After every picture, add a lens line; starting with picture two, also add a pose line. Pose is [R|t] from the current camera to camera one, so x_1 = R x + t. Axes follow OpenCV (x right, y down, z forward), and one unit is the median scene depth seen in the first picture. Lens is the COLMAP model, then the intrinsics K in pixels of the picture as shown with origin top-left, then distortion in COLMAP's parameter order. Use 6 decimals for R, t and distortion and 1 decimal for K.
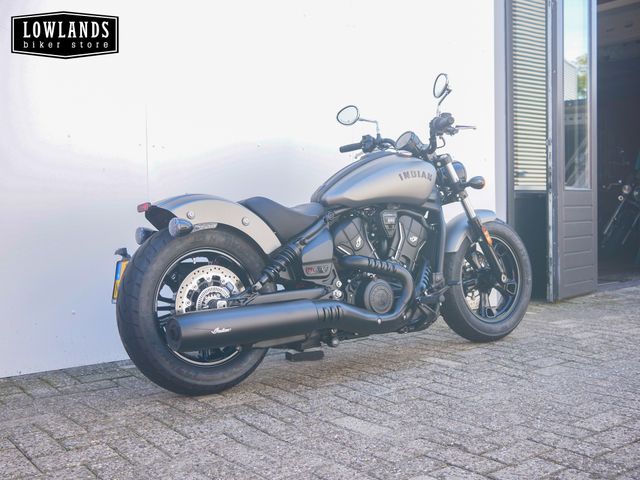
lens RADIAL K [[727.4, 0, 323.6], [0, 727.4, 242.3], [0, 0, 1]] dist [0.045143, 0.000000]
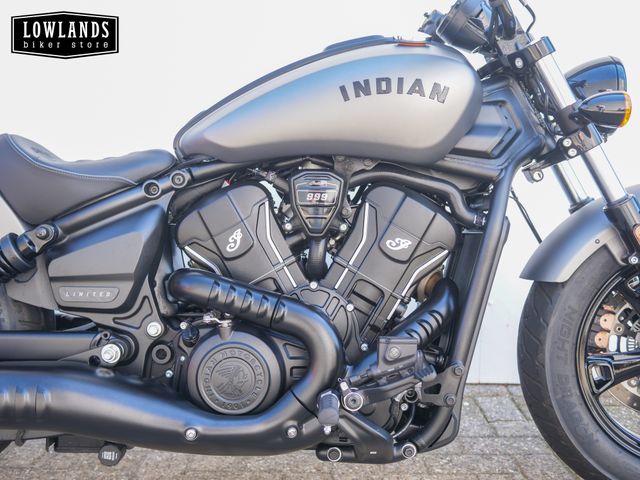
lens RADIAL K [[727.4, 0, 321.4], [0, 727.4, 243.6], [0, 0, 1]] dist [0.045143, 0.000000]
pose [[0.790705, 0.103520, -0.603381, 0.343230], [-0.059673, 0.993939, 0.092327, -0.040794], [0.609282, -0.036998, 0.792090, 0.643637]]
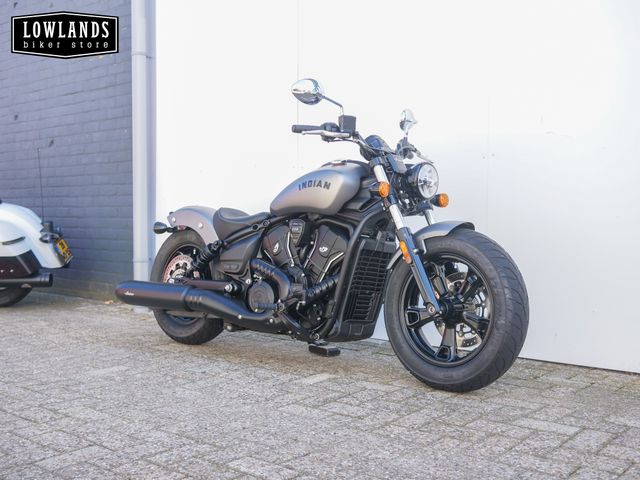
lens RADIAL K [[727.4, 0, 321.4], [0, 727.4, 238.8], [0, 0, 1]] dist [0.045143, 0.000000]
pose [[0.178233, 0.040813, -0.983142, 1.089842], [-0.047785, 0.998320, 0.032780, -0.050809], [0.982827, 0.041137, 0.179883, 0.825824]]
